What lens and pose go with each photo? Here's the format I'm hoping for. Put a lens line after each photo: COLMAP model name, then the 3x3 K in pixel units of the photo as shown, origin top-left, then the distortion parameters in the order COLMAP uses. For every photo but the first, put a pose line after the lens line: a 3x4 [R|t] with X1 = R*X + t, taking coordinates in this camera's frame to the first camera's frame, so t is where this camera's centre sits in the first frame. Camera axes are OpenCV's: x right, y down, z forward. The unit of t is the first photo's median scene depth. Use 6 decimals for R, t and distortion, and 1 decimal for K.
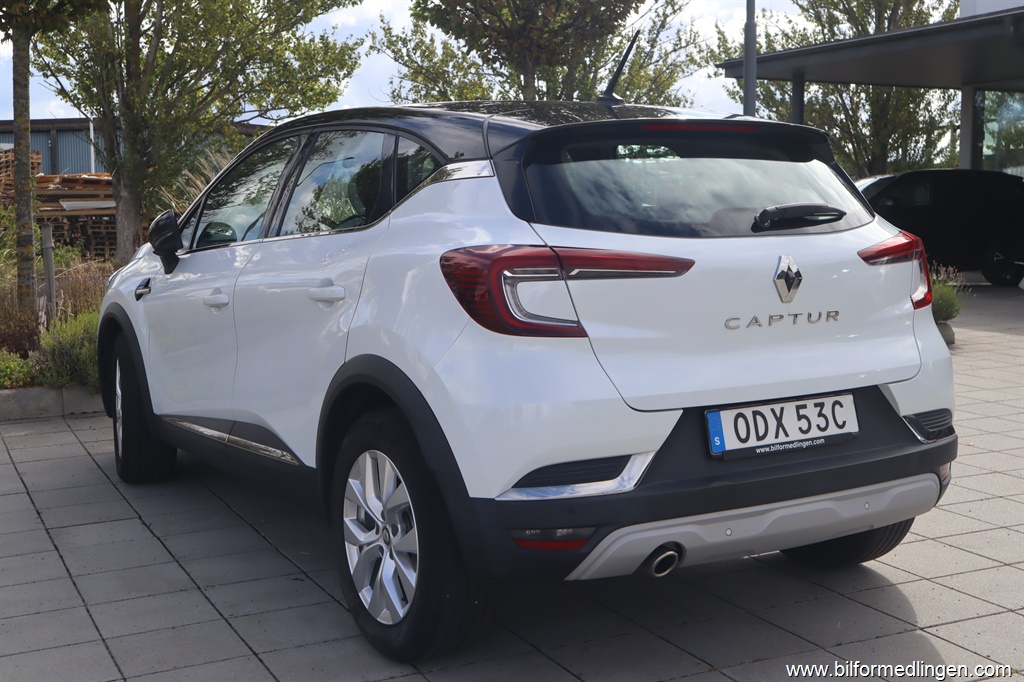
lens RADIAL K [[1326.2, 0, 512.0], [0, 1326.2, 341.0], [0, 0, 1]] dist [-0.025155, -0.011415]
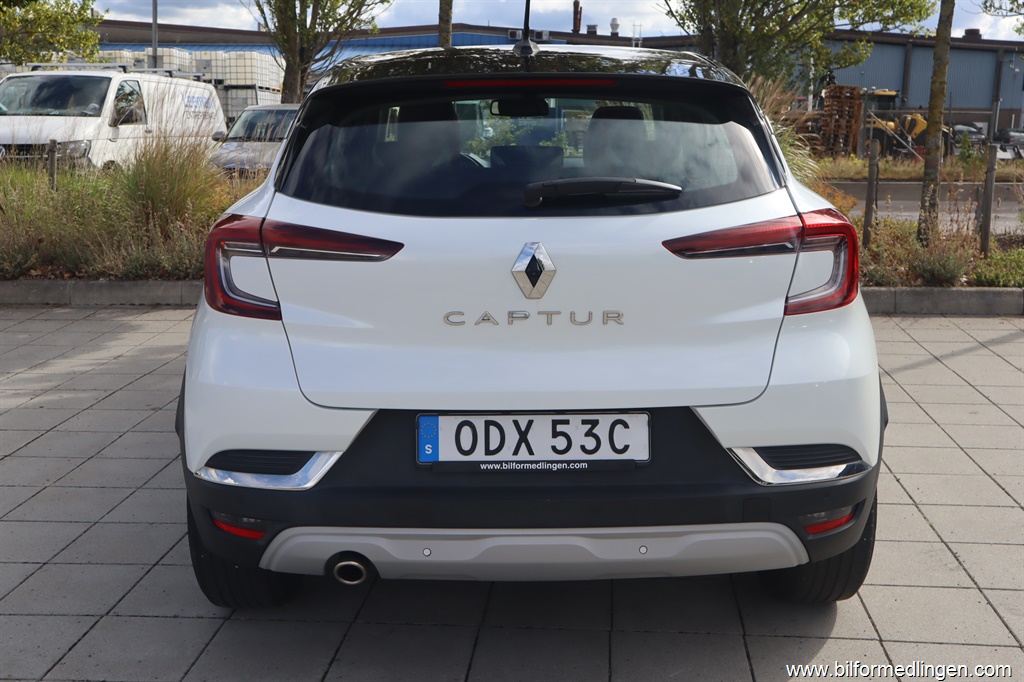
lens RADIAL K [[1147.5, 0, 512.0], [0, 1147.5, 341.0], [0, 0, 1]] dist [-0.012006, -0.002753]
pose [[0.857621, 0.112562, -0.501813, 0.561883], [-0.062212, 0.991295, 0.116035, -0.085963], [0.510506, -0.068295, 0.857158, 0.364731]]
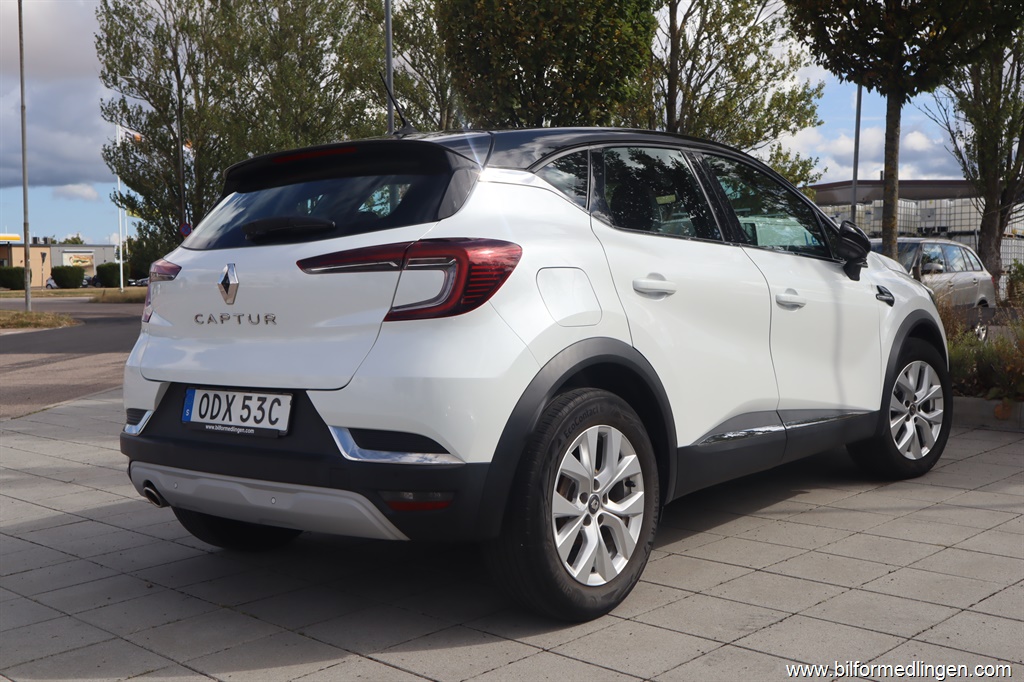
lens RADIAL K [[1147.5, 0, 512.0], [0, 1147.5, 341.0], [0, 0, 1]] dist [-0.012006, -0.002753]
pose [[0.324568, 0.053830, -0.944330, 1.230586], [-0.078721, 0.996453, 0.029745, -0.046290], [0.942581, 0.064684, 0.327654, 0.901927]]
